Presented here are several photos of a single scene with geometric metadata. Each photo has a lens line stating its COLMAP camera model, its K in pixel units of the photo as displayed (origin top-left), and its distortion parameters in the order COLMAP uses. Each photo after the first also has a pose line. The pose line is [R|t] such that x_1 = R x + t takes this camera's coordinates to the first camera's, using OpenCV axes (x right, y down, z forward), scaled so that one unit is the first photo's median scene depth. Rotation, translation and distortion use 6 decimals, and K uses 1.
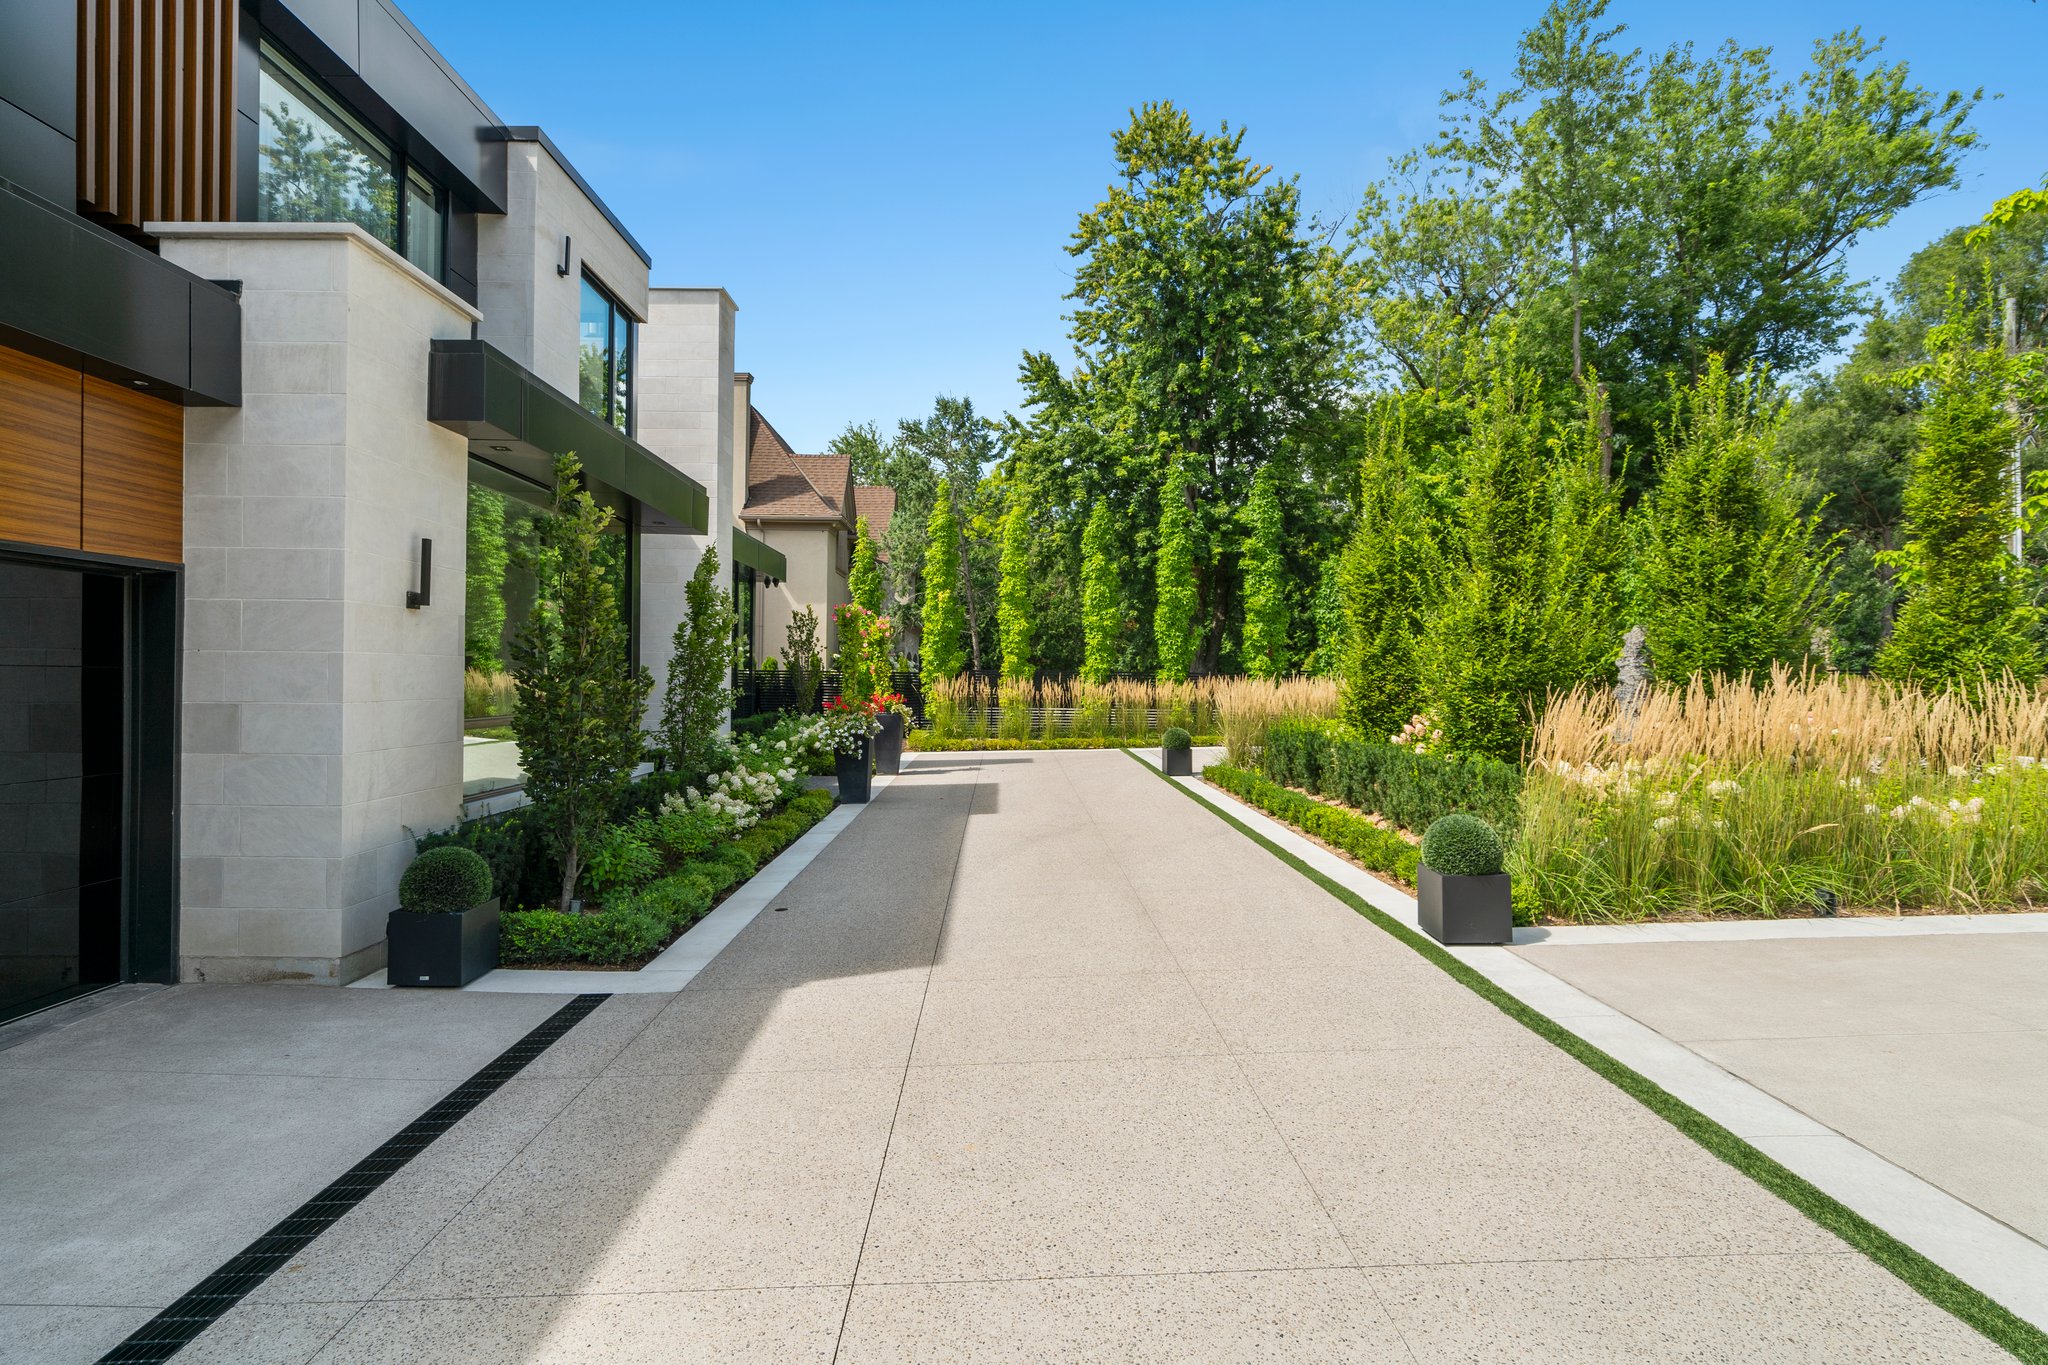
lens RADIAL K [[937.5, 0, 1035.2], [0, 937.5, 675.4], [0, 0, 1]] dist [-0.003611, 0.003493]
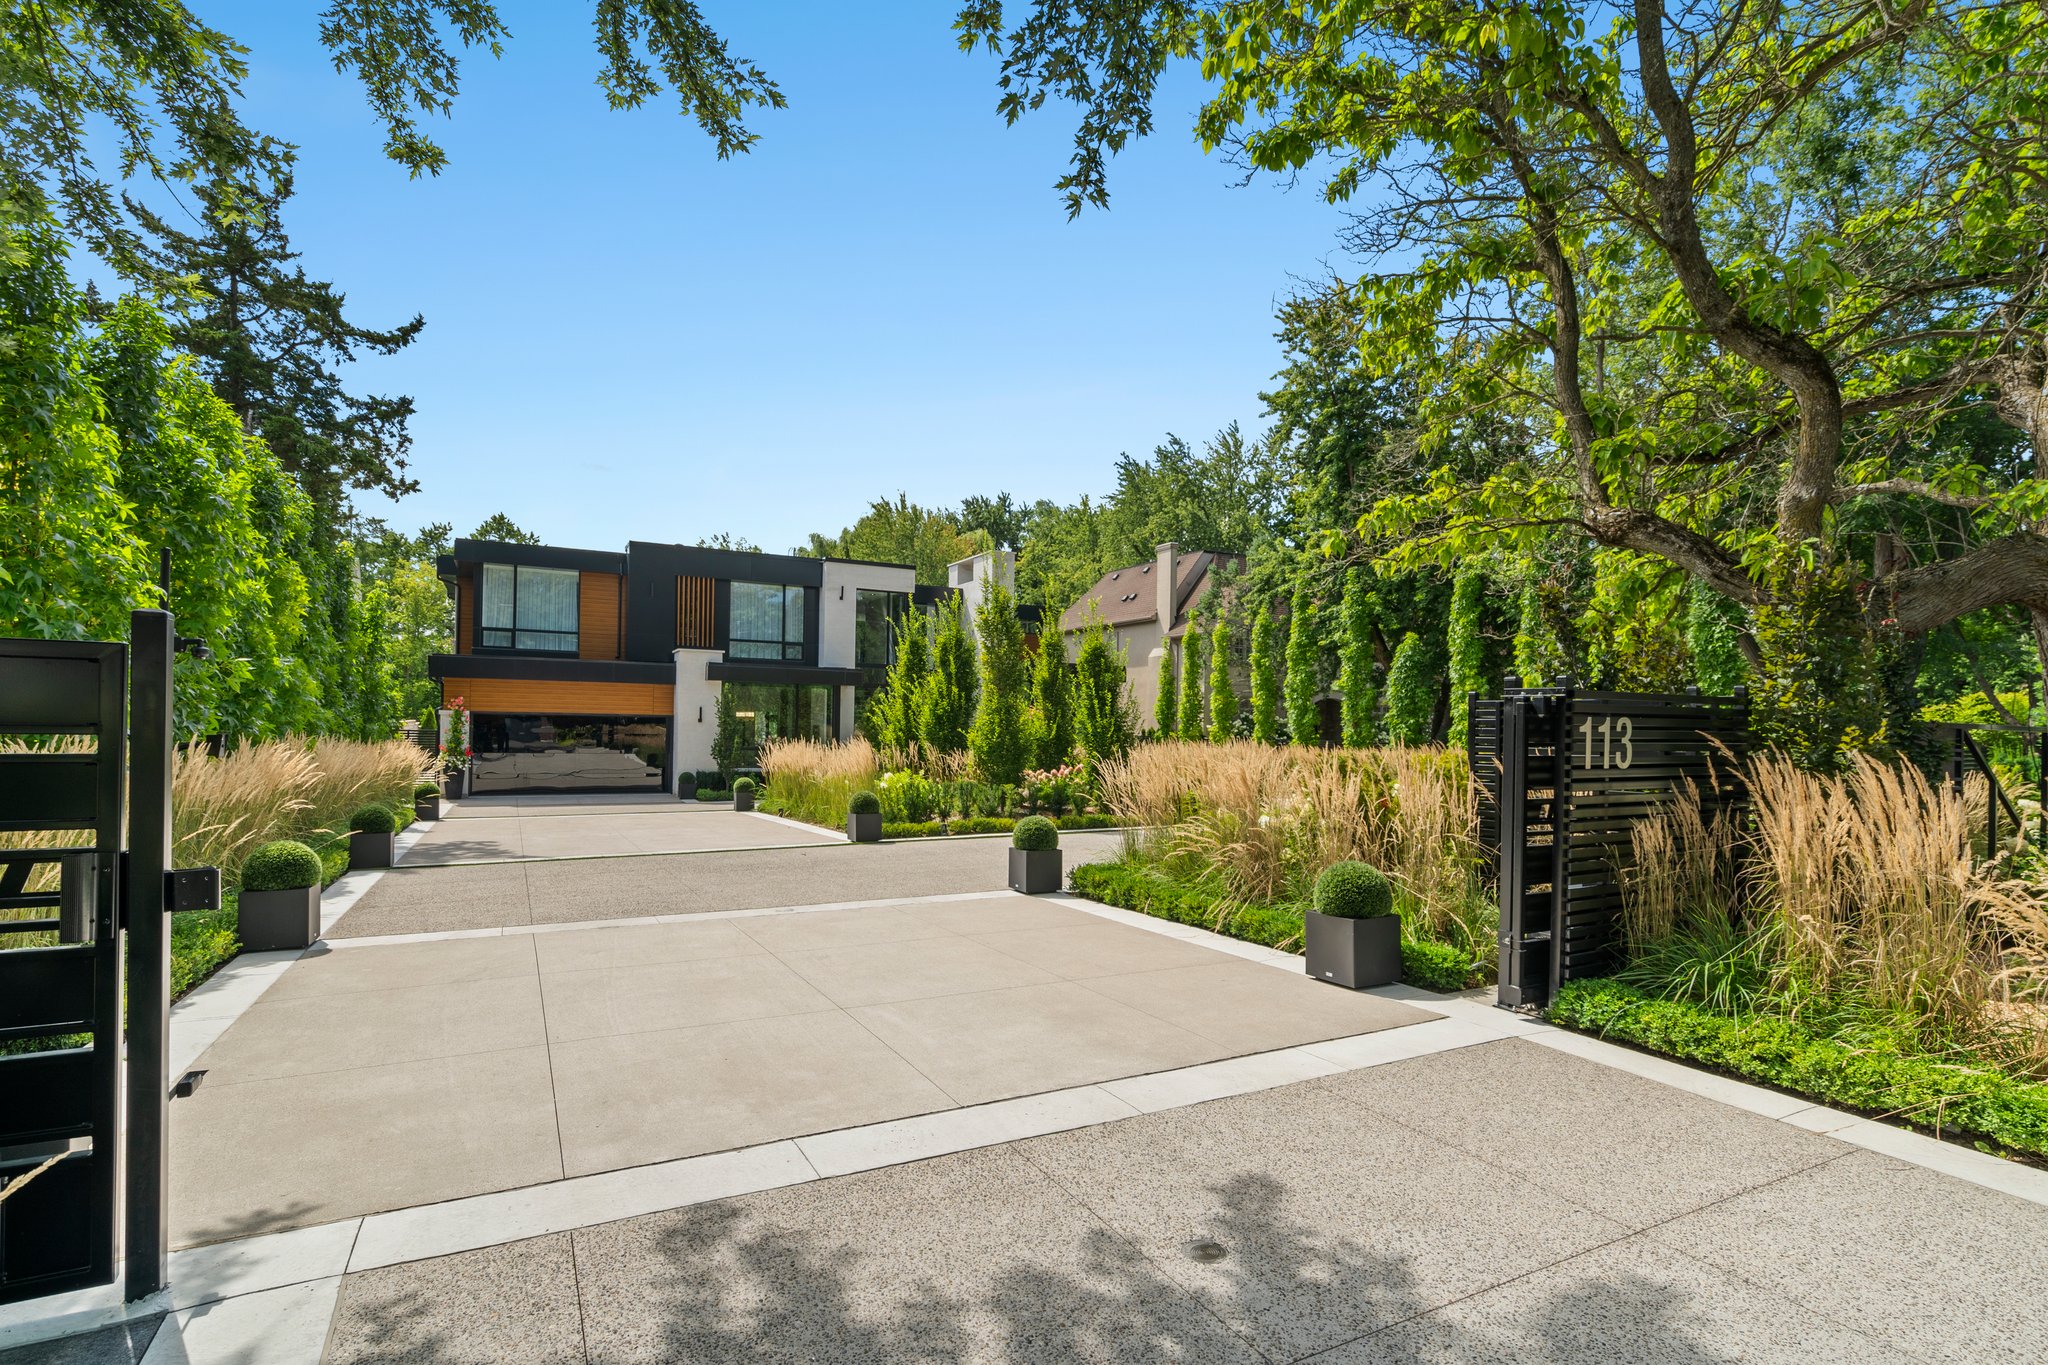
lens RADIAL K [[937.5, 0, 1058.2], [0, 937.5, 706.9], [0, 0, 1]] dist [-0.003611, 0.003493]
pose [[0.494456, -0.004031, -0.869193, 1.184637], [-0.010201, 0.999893, -0.010440, -0.029816], [0.869143, 0.014029, 0.494362, 0.060060]]
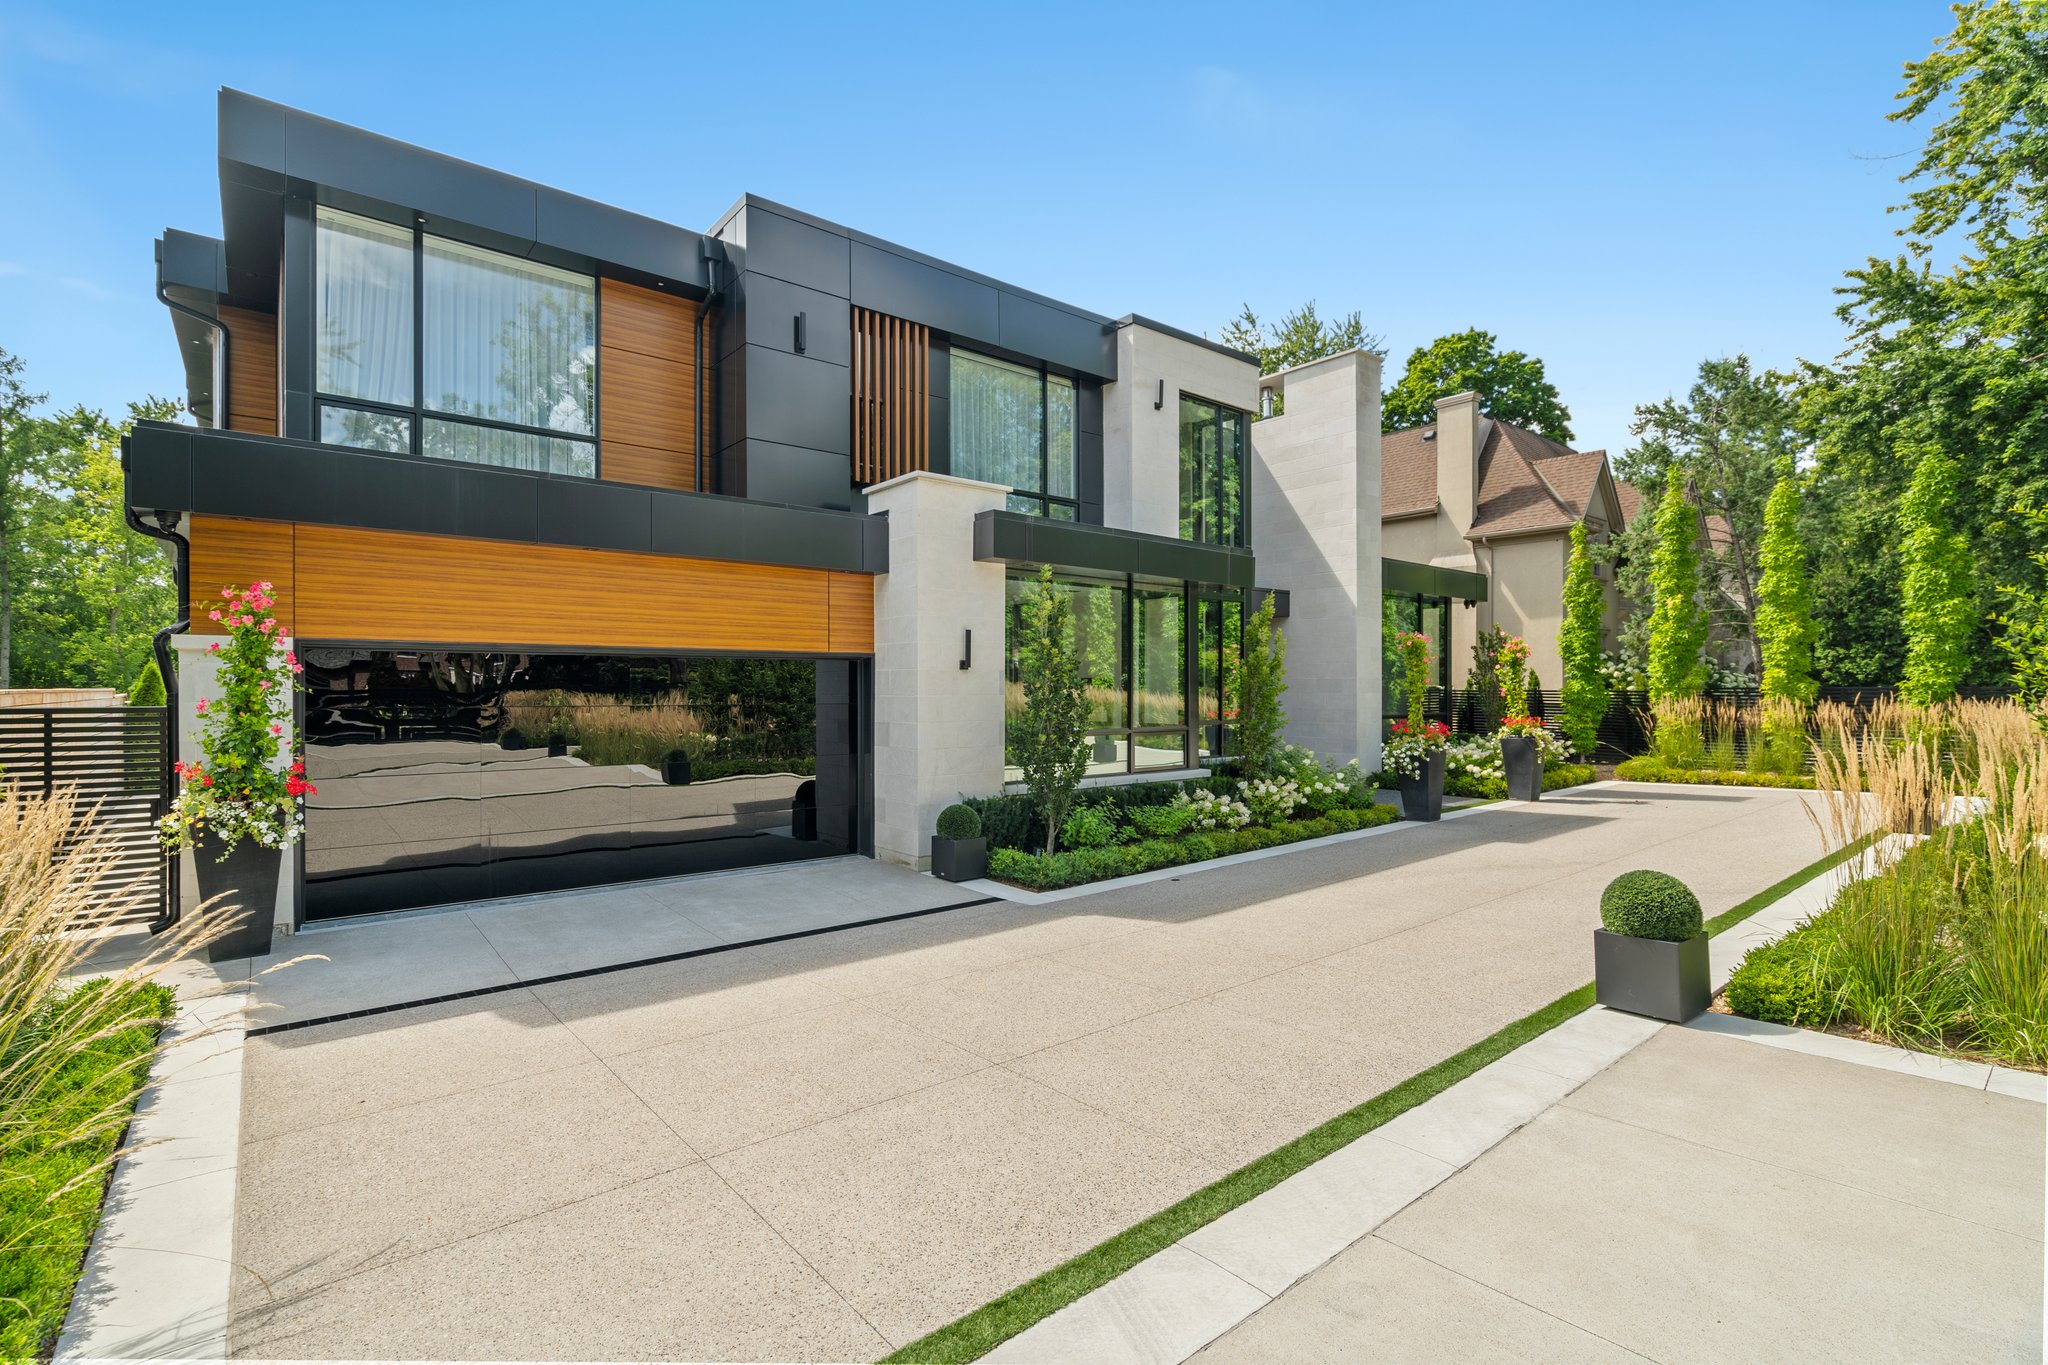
lens RADIAL K [[937.5, 0, 1015.5], [0, 937.5, 689.2], [0, 0, 1]] dist [-0.003611, 0.003493]
pose [[0.618003, -0.010086, -0.786111, 0.212683], [0.009493, 0.999941, -0.005367, -0.006545], [0.786118, -0.004146, 0.618062, -0.005176]]
